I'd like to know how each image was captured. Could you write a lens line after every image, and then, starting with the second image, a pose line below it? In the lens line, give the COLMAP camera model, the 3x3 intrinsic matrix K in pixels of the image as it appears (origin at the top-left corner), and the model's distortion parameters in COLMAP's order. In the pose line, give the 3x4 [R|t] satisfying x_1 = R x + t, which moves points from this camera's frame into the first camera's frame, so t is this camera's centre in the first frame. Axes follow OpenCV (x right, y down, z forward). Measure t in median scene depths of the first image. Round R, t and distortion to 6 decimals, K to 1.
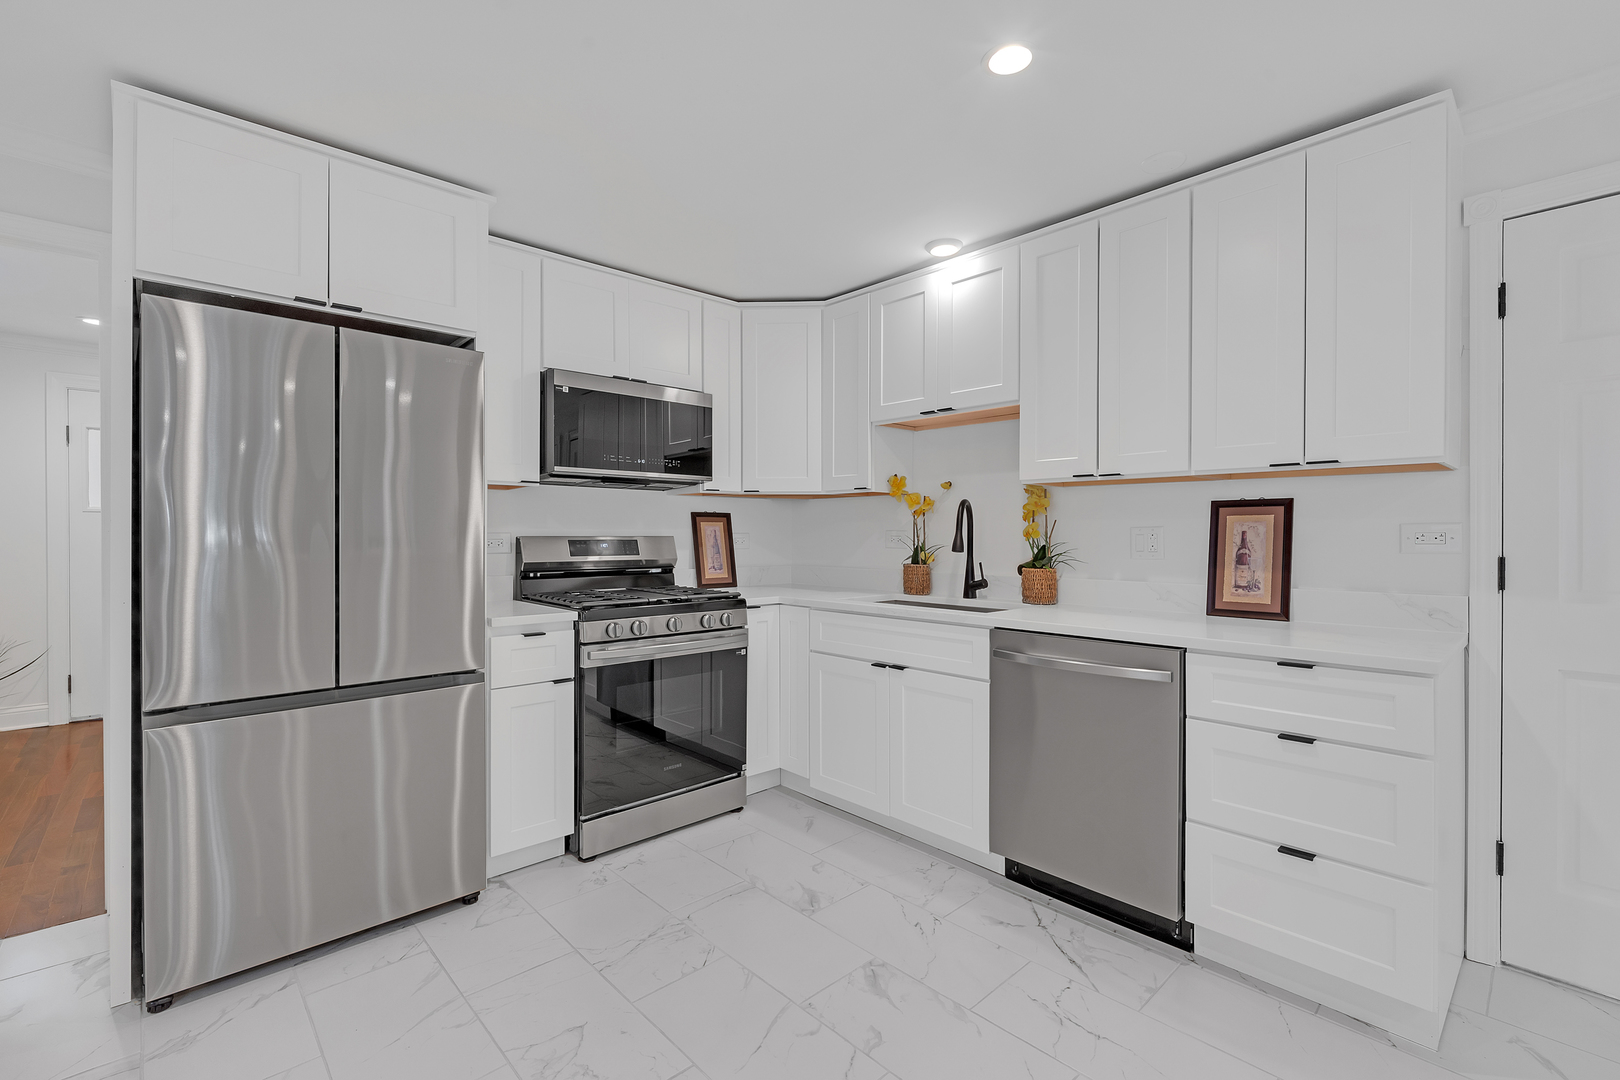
lens RADIAL K [[726.6, 0, 809.6], [0, 726.6, 529.3], [0, 0, 1]] dist [-0.002562, -0.000313]
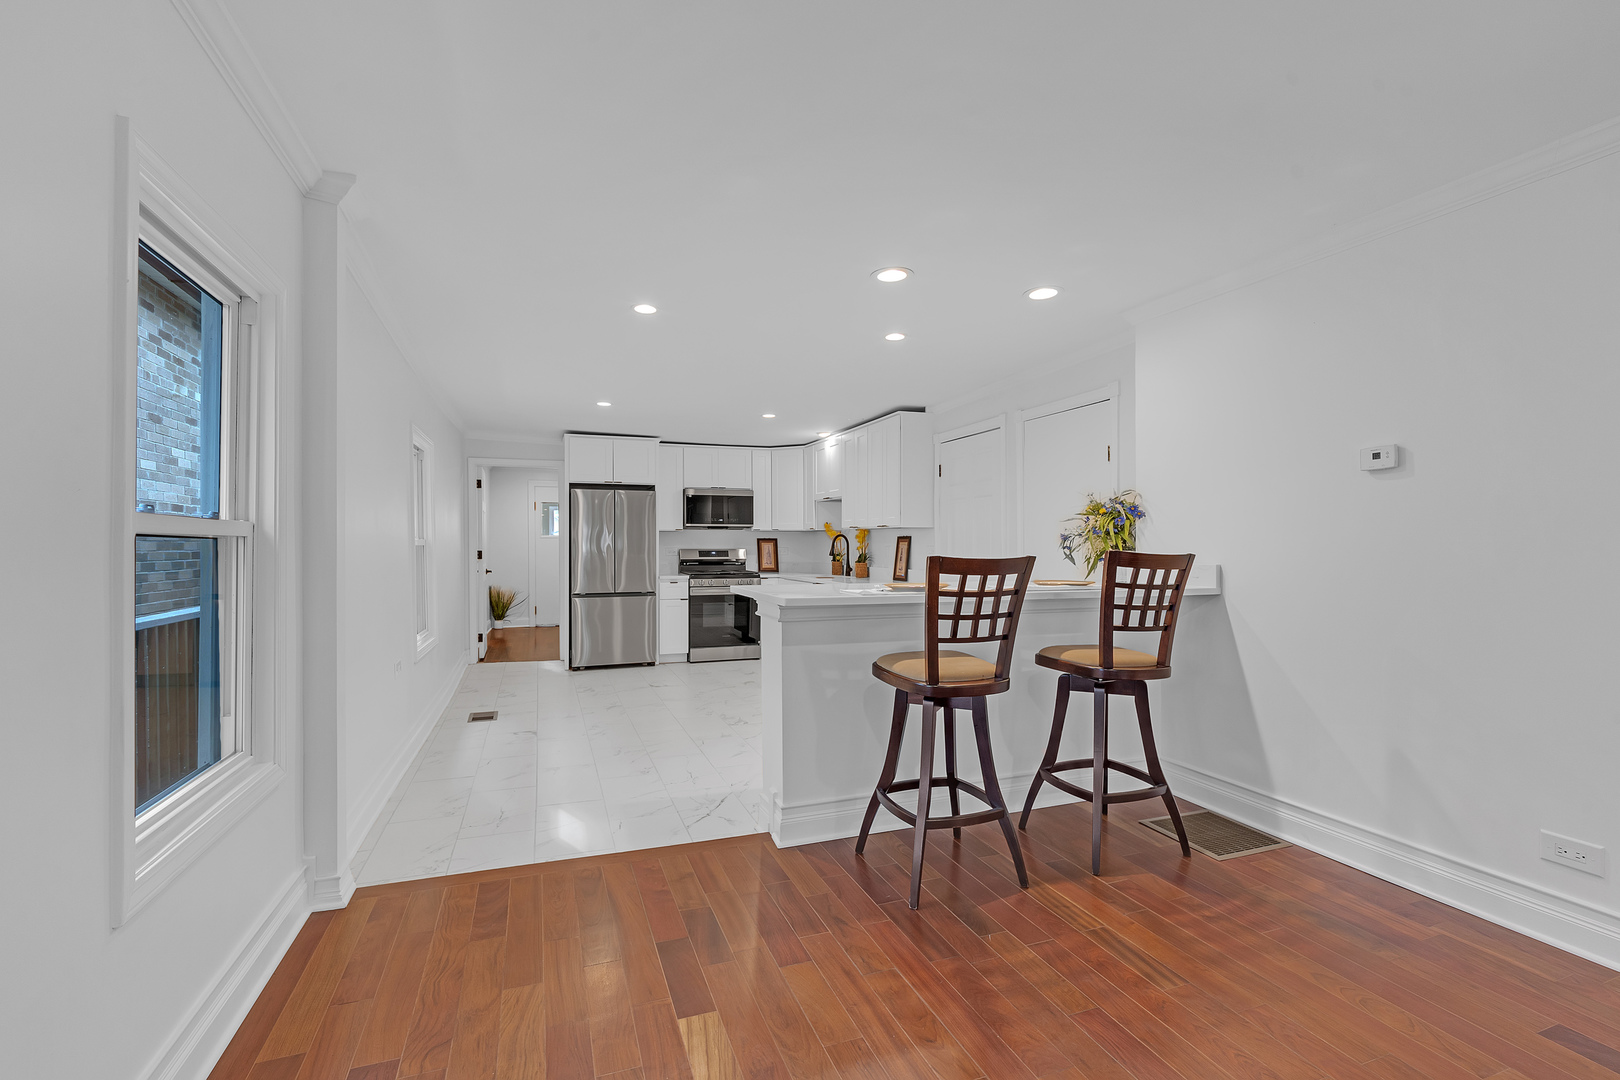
lens RADIAL K [[723.6, 0, 810.0], [0, 723.6, 540.0], [0, 0, 1]] dist [0.031686, -0.000056]
pose [[0.926902, -0.002140, -0.375297, 1.071716], [0.003090, 0.999993, 0.001931, -0.028565], [0.375290, -0.002949, 0.926903, -1.320020]]
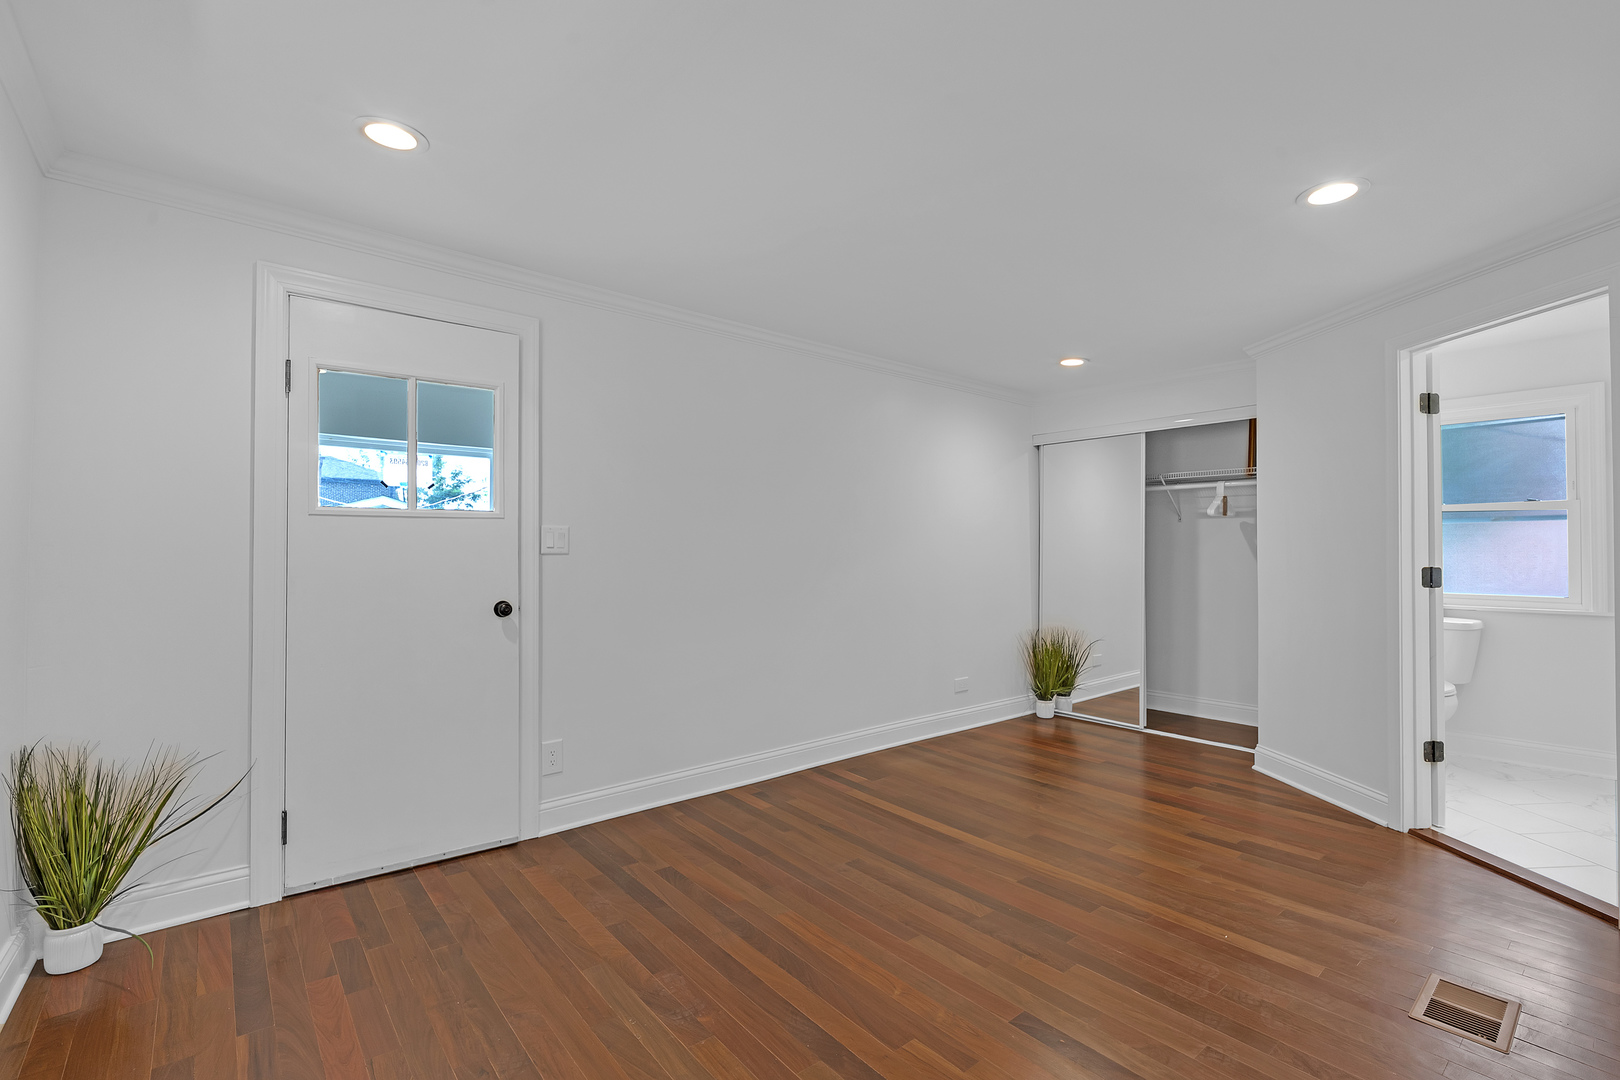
lens RADIAL K [[726.6, 0, 809.6], [0, 726.6, 529.3], [0, 0, 1]] dist [-0.002562, -0.000313]
pose [[0.998547, 0.001146, -0.053875, -0.896793], [-0.001811, 0.999923, -0.012302, -0.006341], [0.053856, 0.012382, 0.998472, 0.710020]]
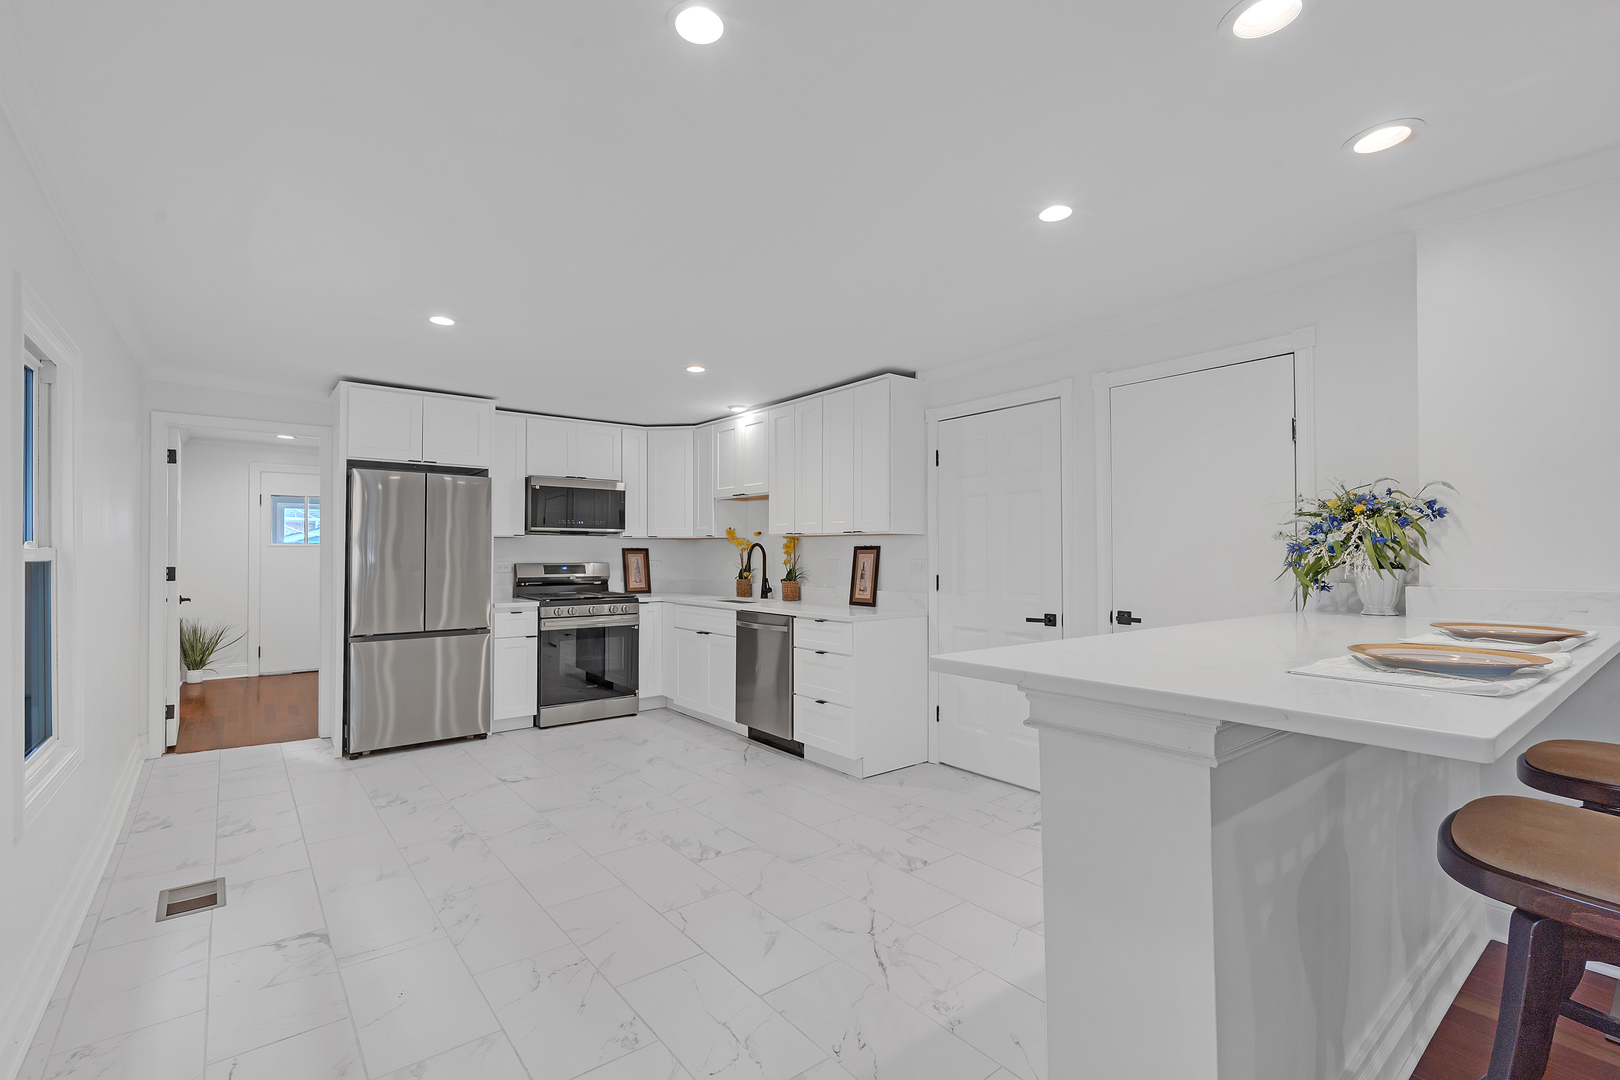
lens RADIAL K [[720.5, 0, 809.4], [0, 720.5, 536.1], [0, 0, 1]] dist [-0.001502, -0.000226]
pose [[0.997879, -0.001142, -0.065083, 0.485123], [-0.000036, 0.999836, -0.018092, -0.027630], [0.065093, 0.018055, 0.997716, -0.817464]]
